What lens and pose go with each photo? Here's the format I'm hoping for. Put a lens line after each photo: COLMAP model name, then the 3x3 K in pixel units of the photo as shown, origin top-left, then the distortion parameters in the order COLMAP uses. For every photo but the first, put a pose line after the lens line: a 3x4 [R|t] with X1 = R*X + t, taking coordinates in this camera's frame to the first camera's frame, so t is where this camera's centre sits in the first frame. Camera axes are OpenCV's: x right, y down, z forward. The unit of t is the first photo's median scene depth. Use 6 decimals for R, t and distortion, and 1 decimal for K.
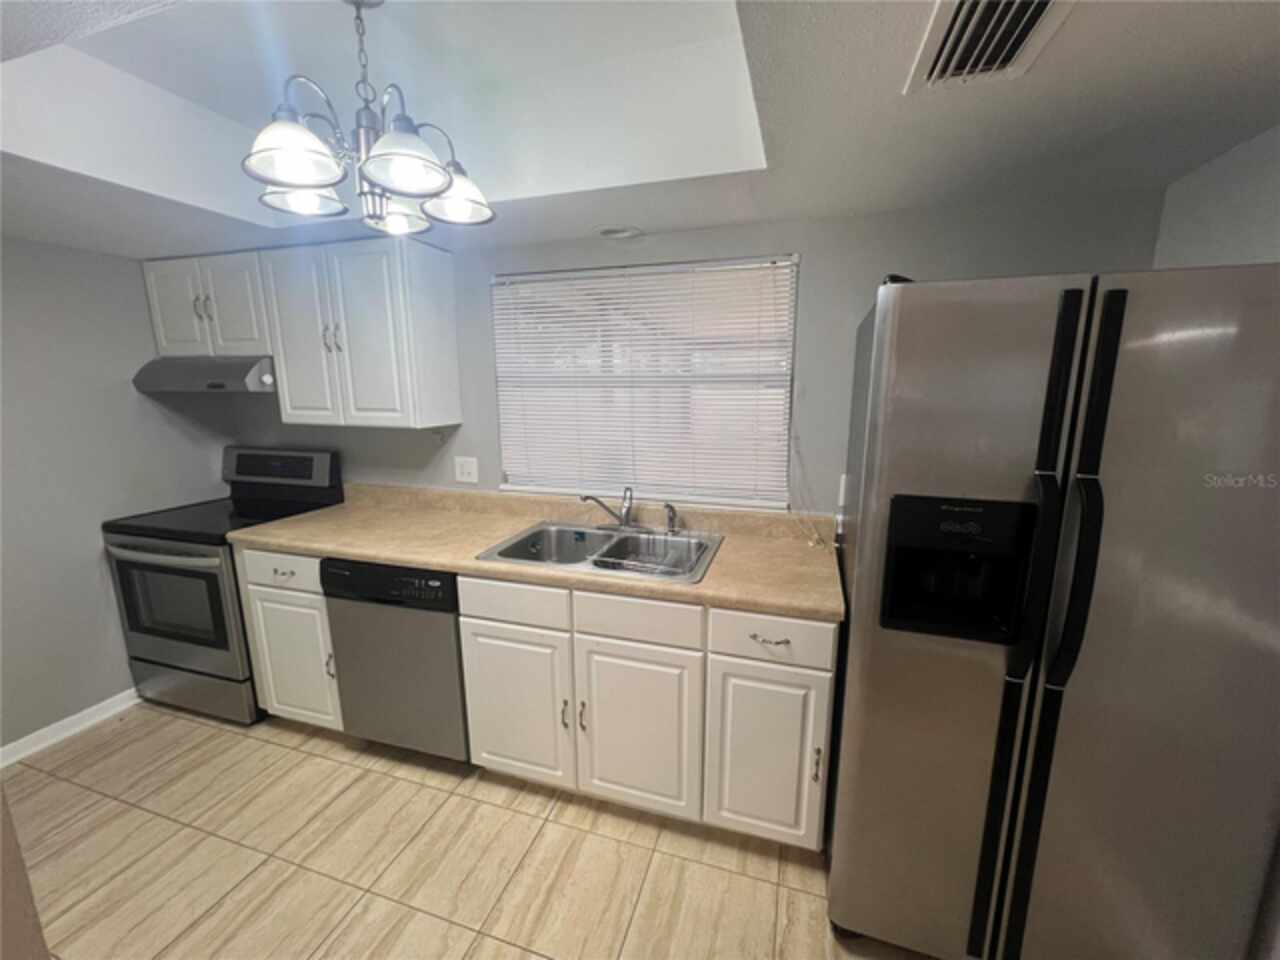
lens RADIAL K [[508.7, 0, 640.9], [0, 508.7, 482.4], [0, 0, 1]] dist [-0.001203, 0.000176]
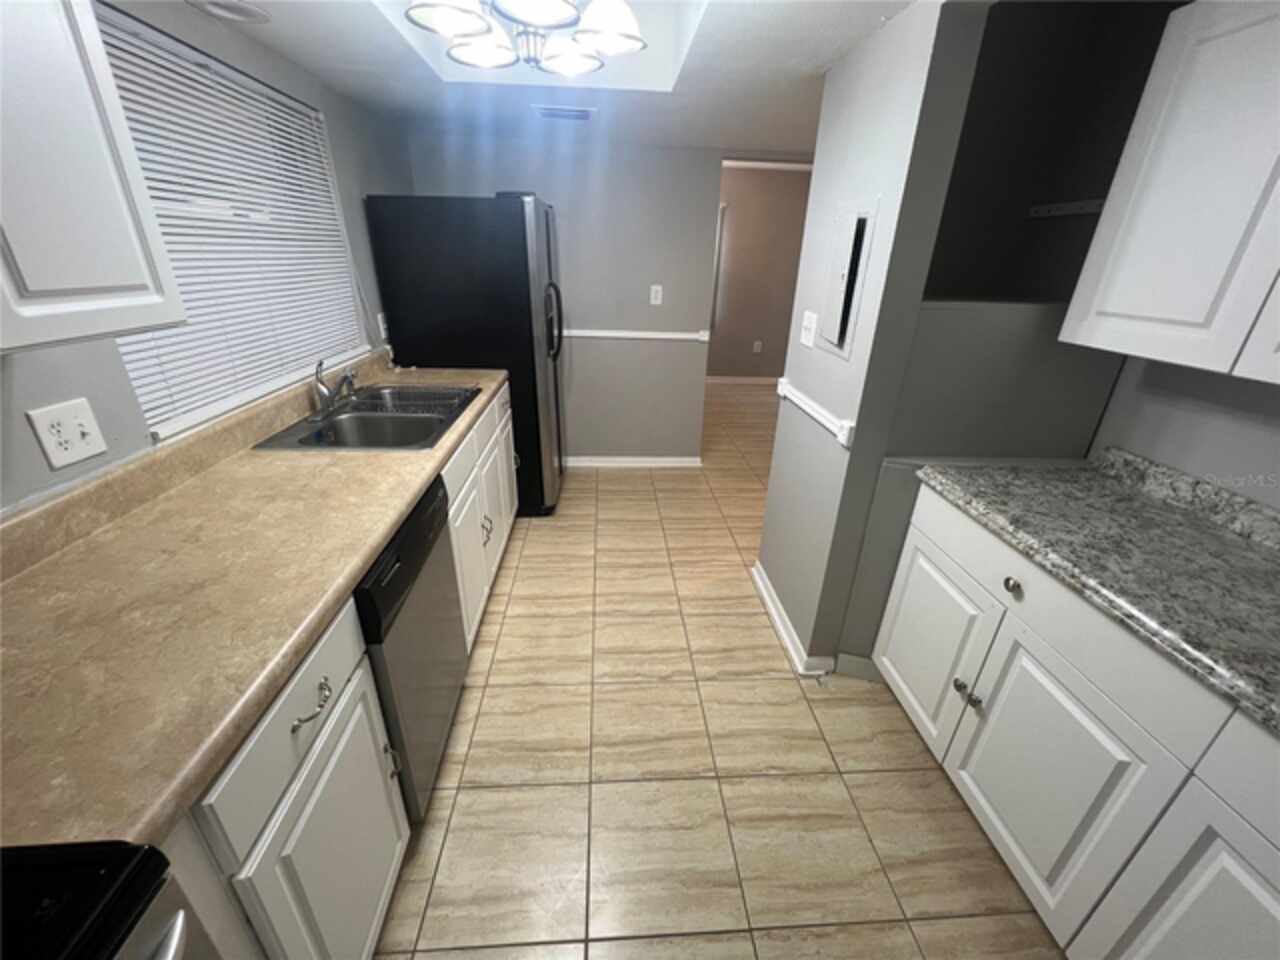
lens RADIAL K [[508.7, 0, 639.9], [0, 508.7, 479.9], [0, 0, 1]] dist [-0.001203, 0.000176]
pose [[-0.358400, -0.389301, 0.848525, -1.070504], [0.148728, 0.873487, 0.463574, -0.139597], [-0.921645, 0.292344, -0.255157, 0.791687]]
